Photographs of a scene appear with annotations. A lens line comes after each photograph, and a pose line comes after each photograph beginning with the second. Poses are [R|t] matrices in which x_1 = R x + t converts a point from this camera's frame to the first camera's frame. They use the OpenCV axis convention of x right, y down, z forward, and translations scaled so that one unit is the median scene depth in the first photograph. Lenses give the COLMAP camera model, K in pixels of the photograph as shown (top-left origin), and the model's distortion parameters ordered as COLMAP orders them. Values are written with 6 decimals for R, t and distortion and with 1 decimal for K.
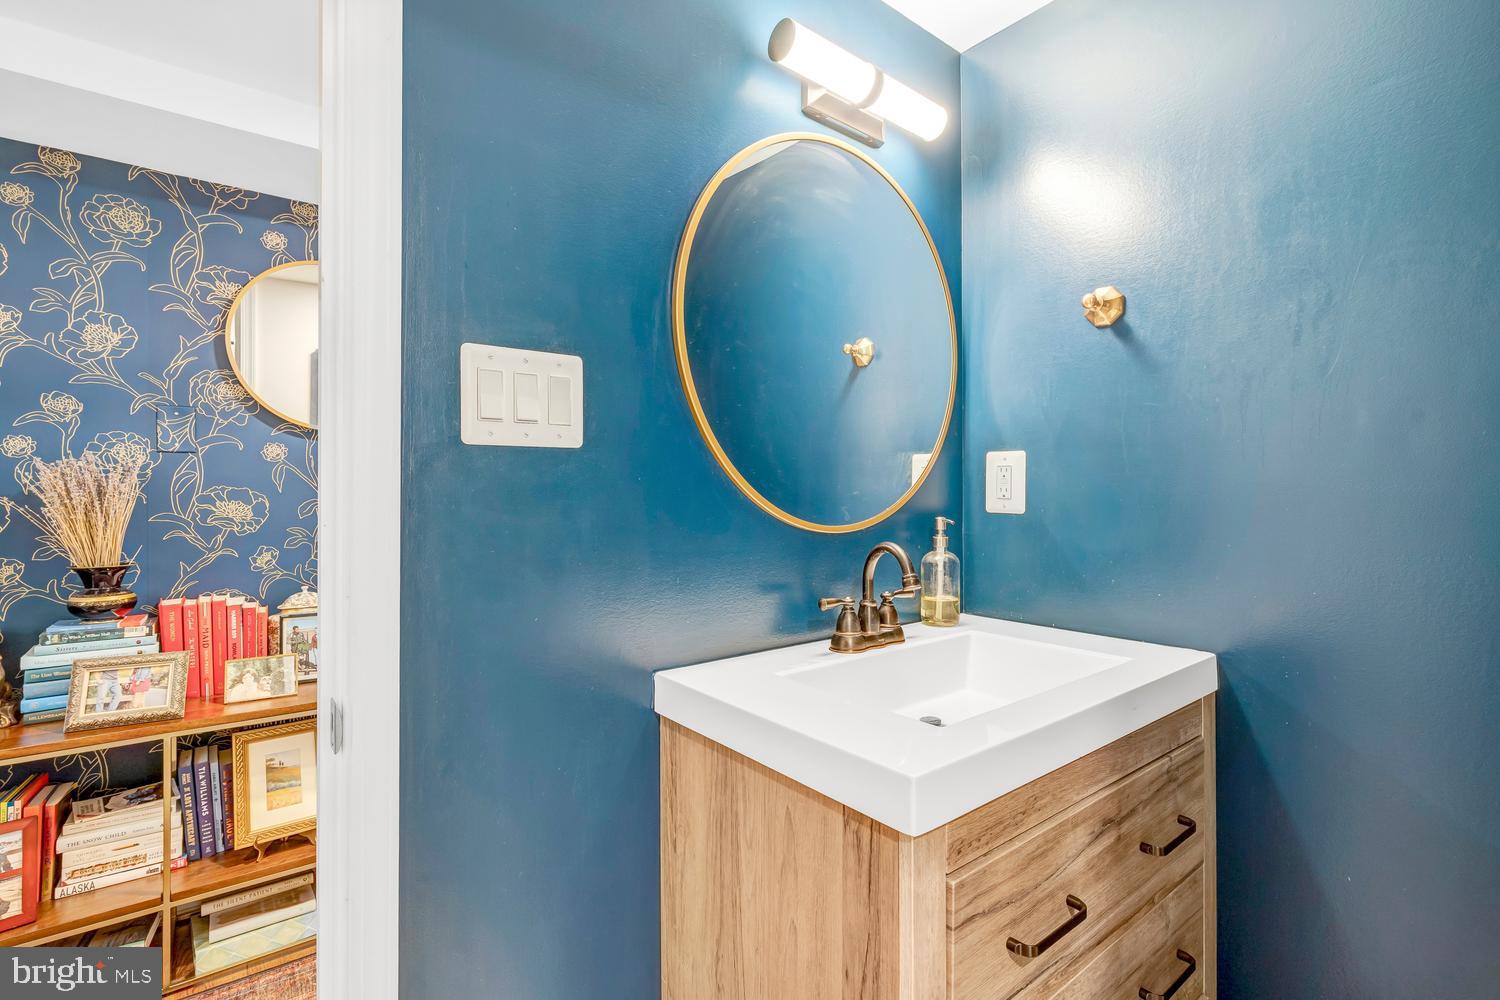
lens RADIAL K [[697.1, 0, 744.3], [0, 697.1, 489.8], [0, 0, 1]] dist [-0.002000, 0.003472]
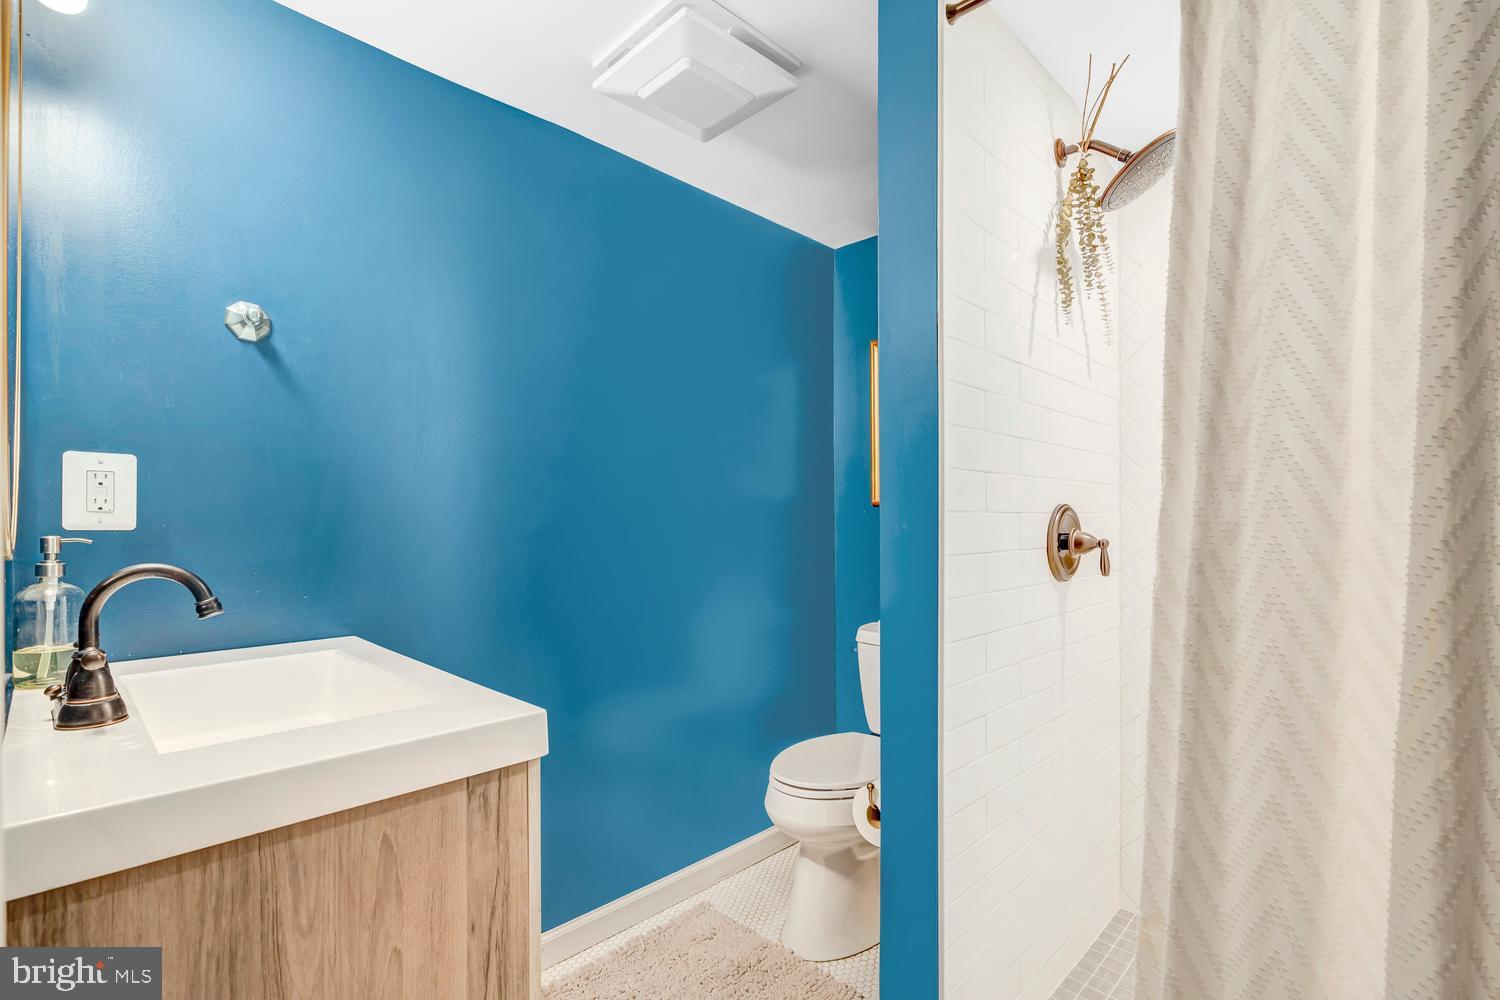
lens RADIAL K [[697.1, 0, 743.5], [0, 697.1, 511.1], [0, 0, 1]] dist [-0.002000, 0.003472]
pose [[-0.126091, 0.005161, 0.992005, -0.841678], [0.000291, 0.999987, -0.005165, 0.027424], [-0.992019, -0.000363, -0.126091, 0.588459]]
